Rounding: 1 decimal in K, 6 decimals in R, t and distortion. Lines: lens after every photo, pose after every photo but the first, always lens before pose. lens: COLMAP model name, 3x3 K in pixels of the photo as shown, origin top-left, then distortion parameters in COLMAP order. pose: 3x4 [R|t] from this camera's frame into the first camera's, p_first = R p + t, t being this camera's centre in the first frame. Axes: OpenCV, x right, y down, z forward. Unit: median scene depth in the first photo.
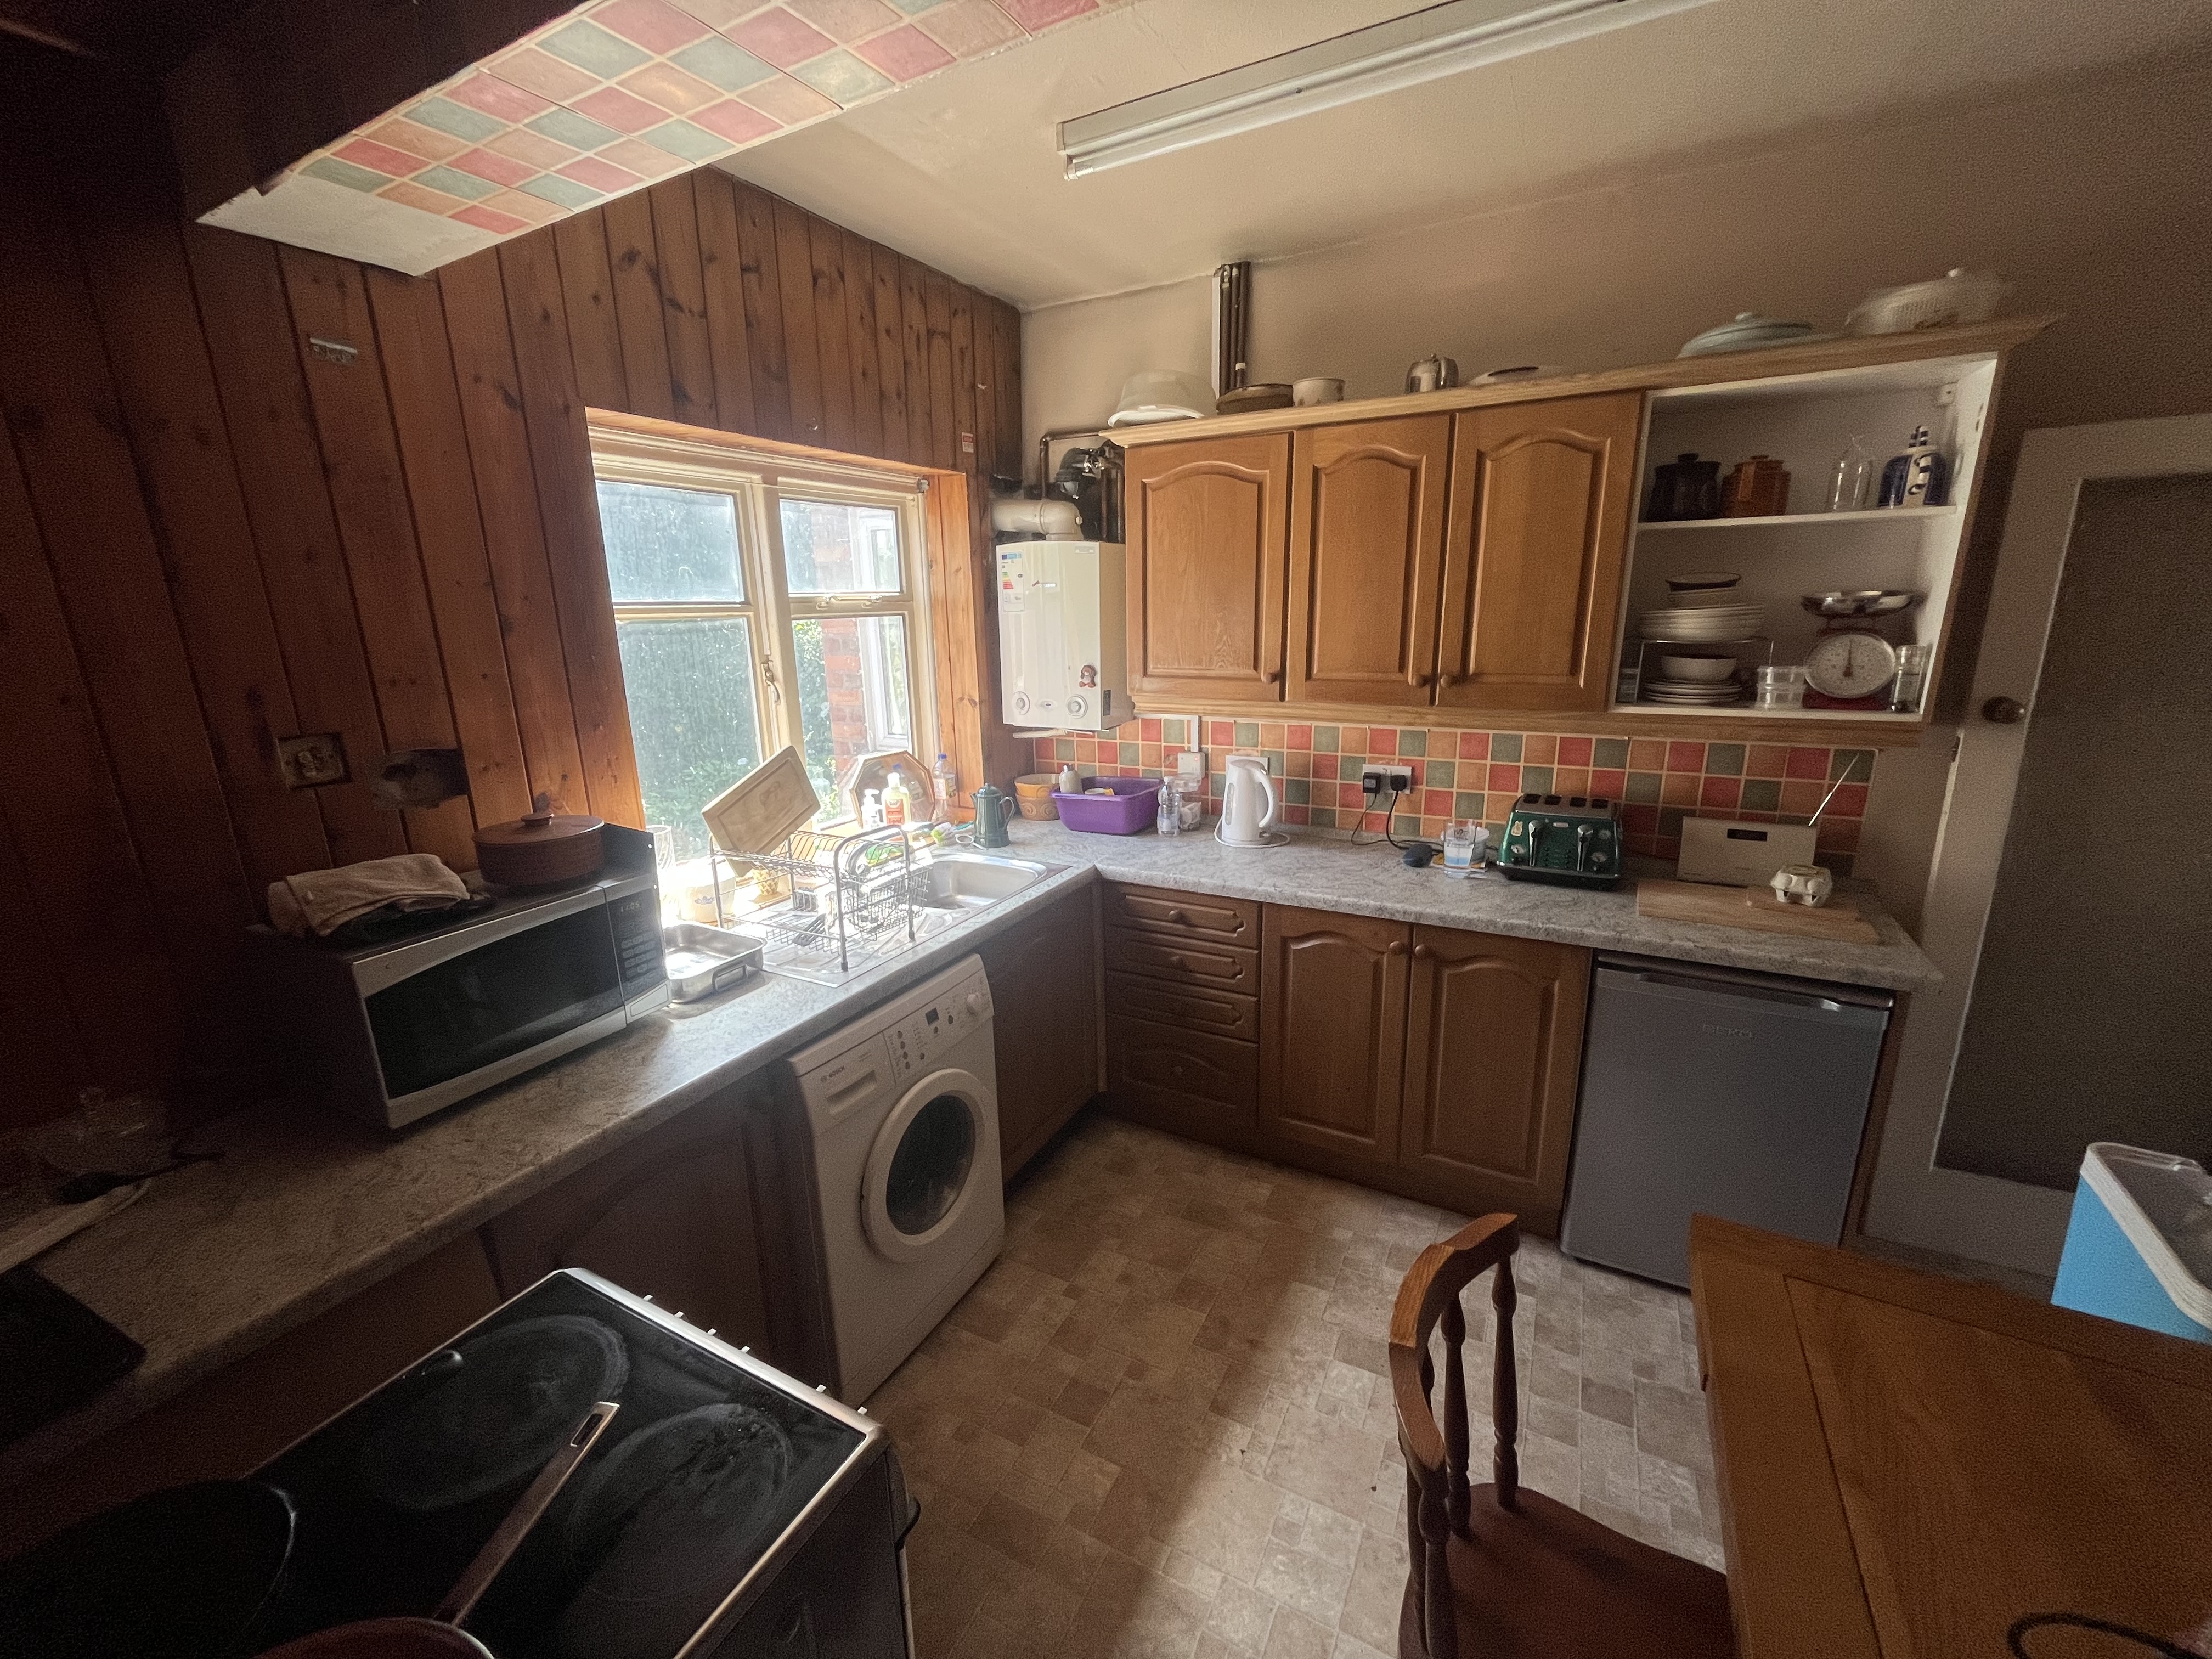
lens RADIAL K [[898.4, 0, 1106.0], [0, 898.4, 829.5], [0, 0, 1]] dist [0.000070, -0.000041]
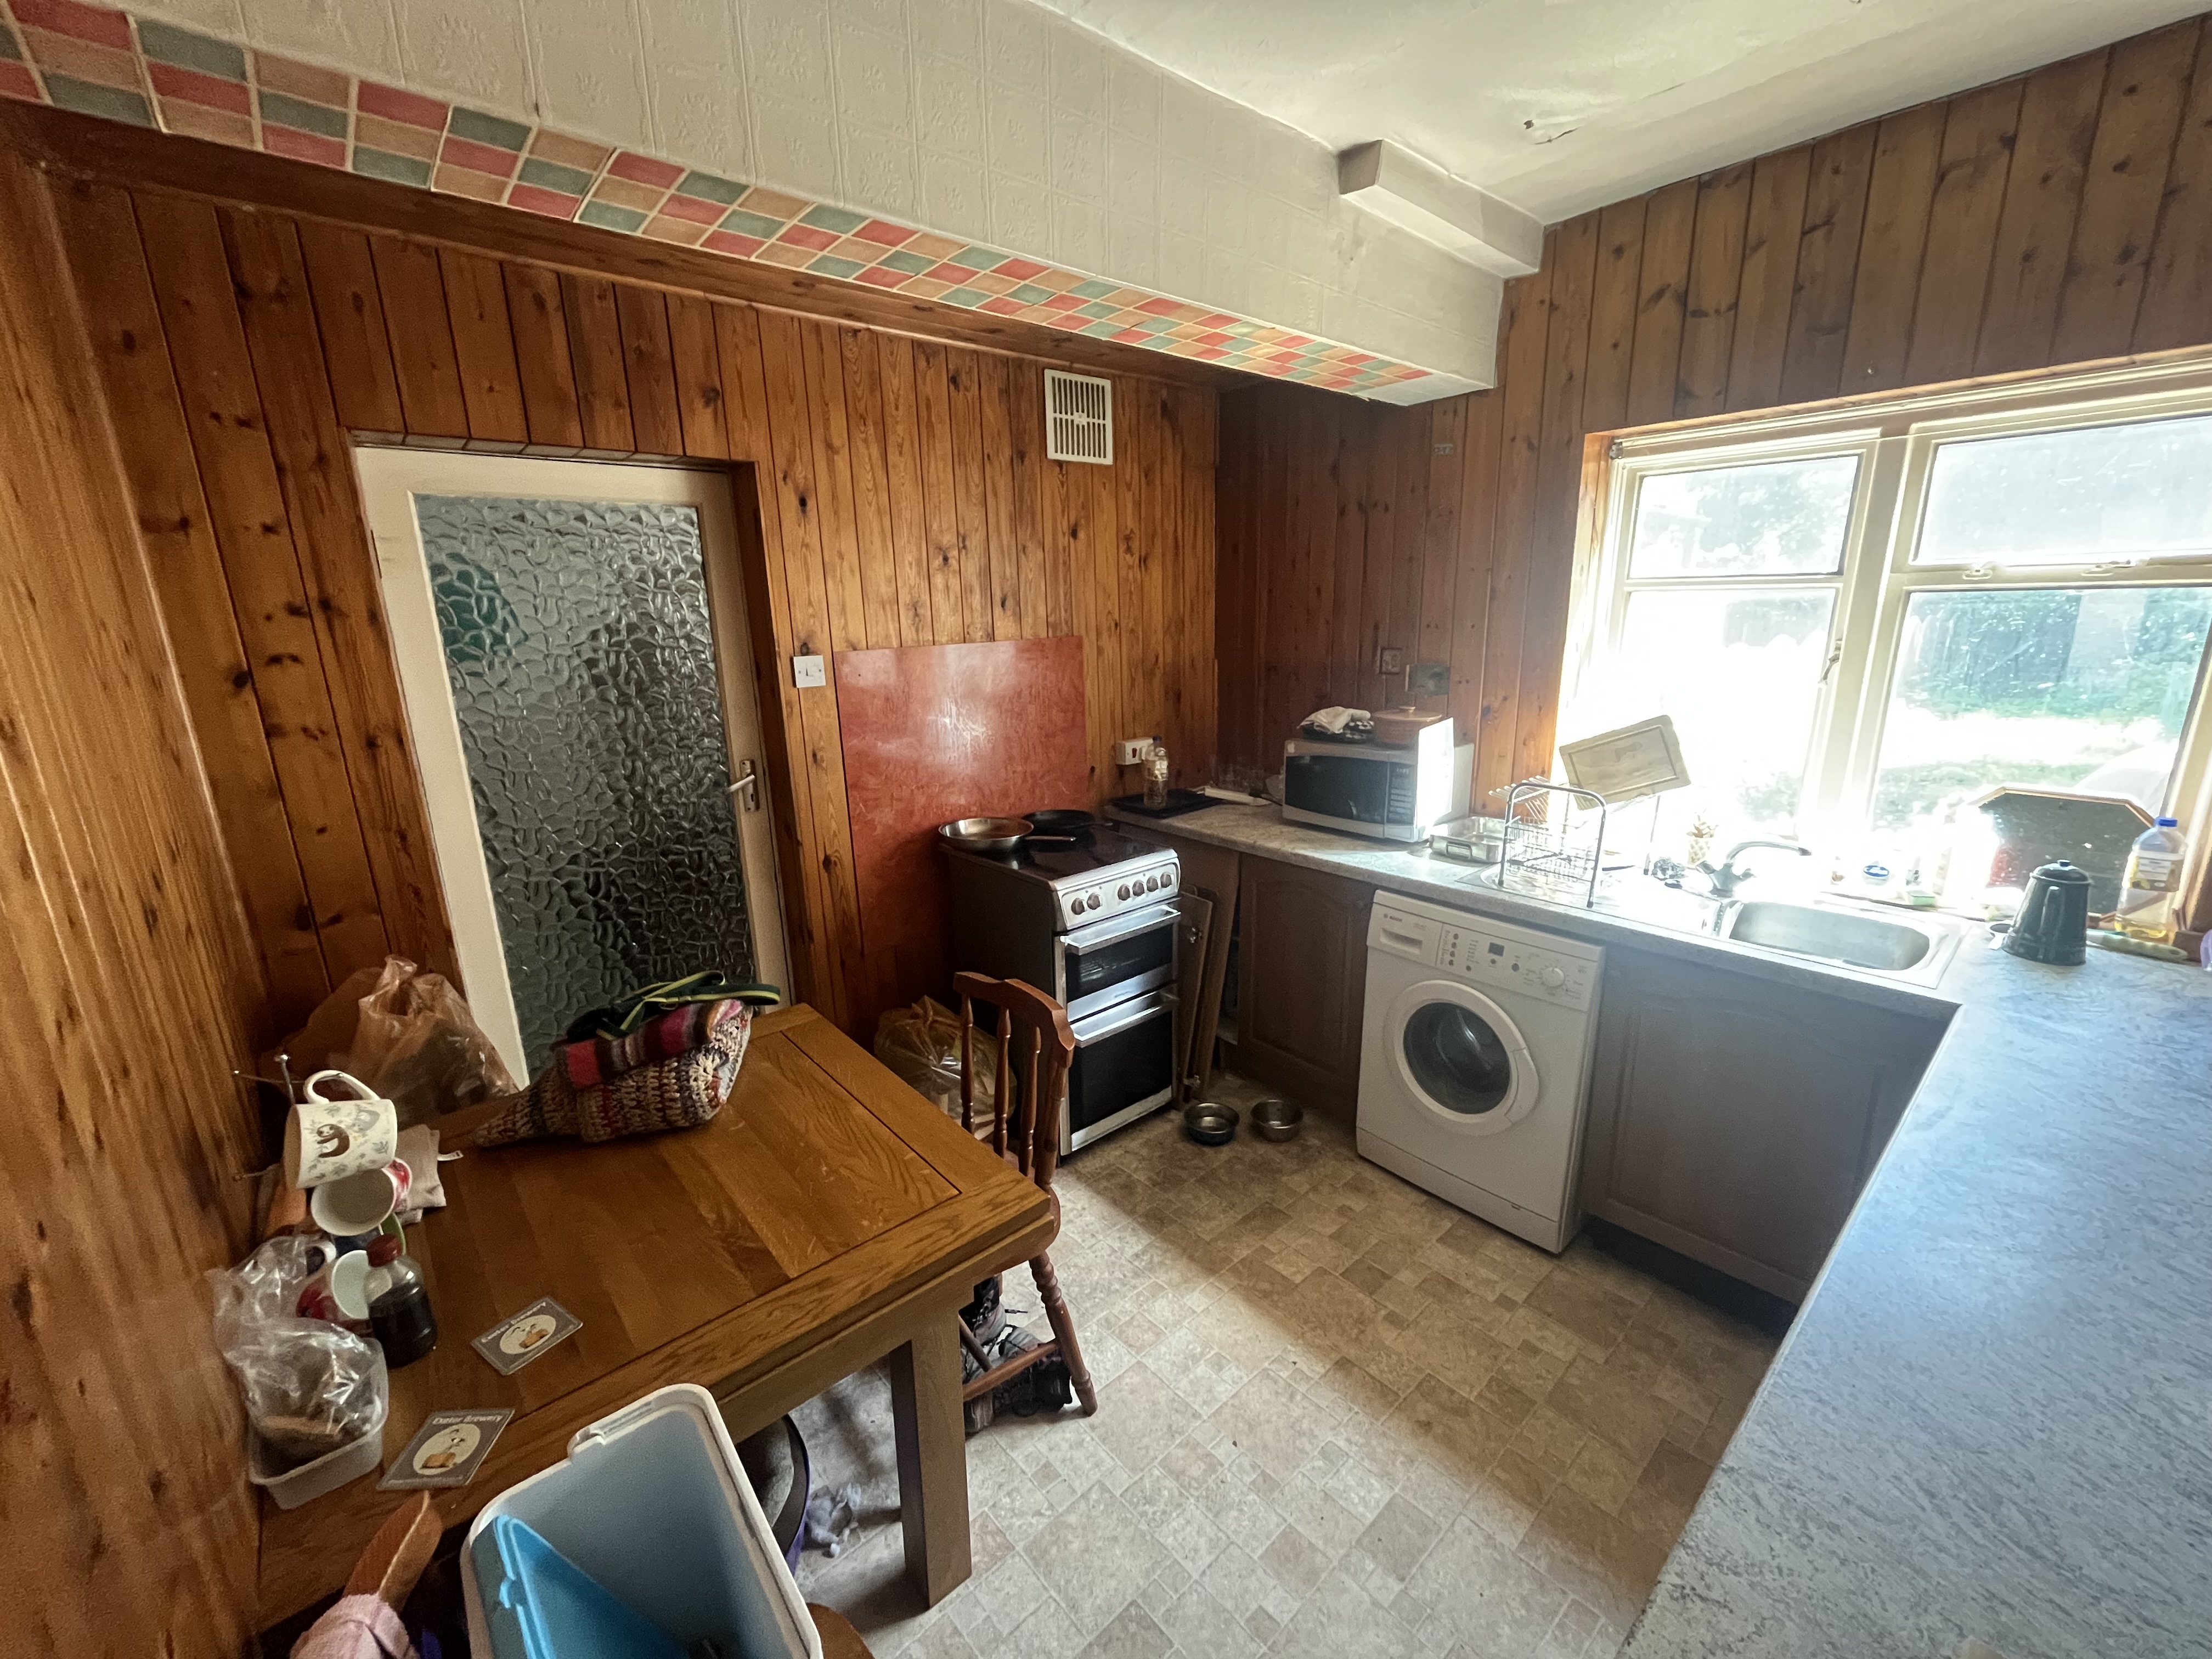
lens RADIAL K [[898.4, 0, 1106.0], [0, 898.4, 829.5], [0, 0, 1]] dist [0.000070, -0.000041]
pose [[-0.340558, 0.260572, -0.903395, 1.053150], [-0.205881, 0.916845, 0.342064, -0.238691], [0.917406, 0.302484, -0.258592, 0.869667]]
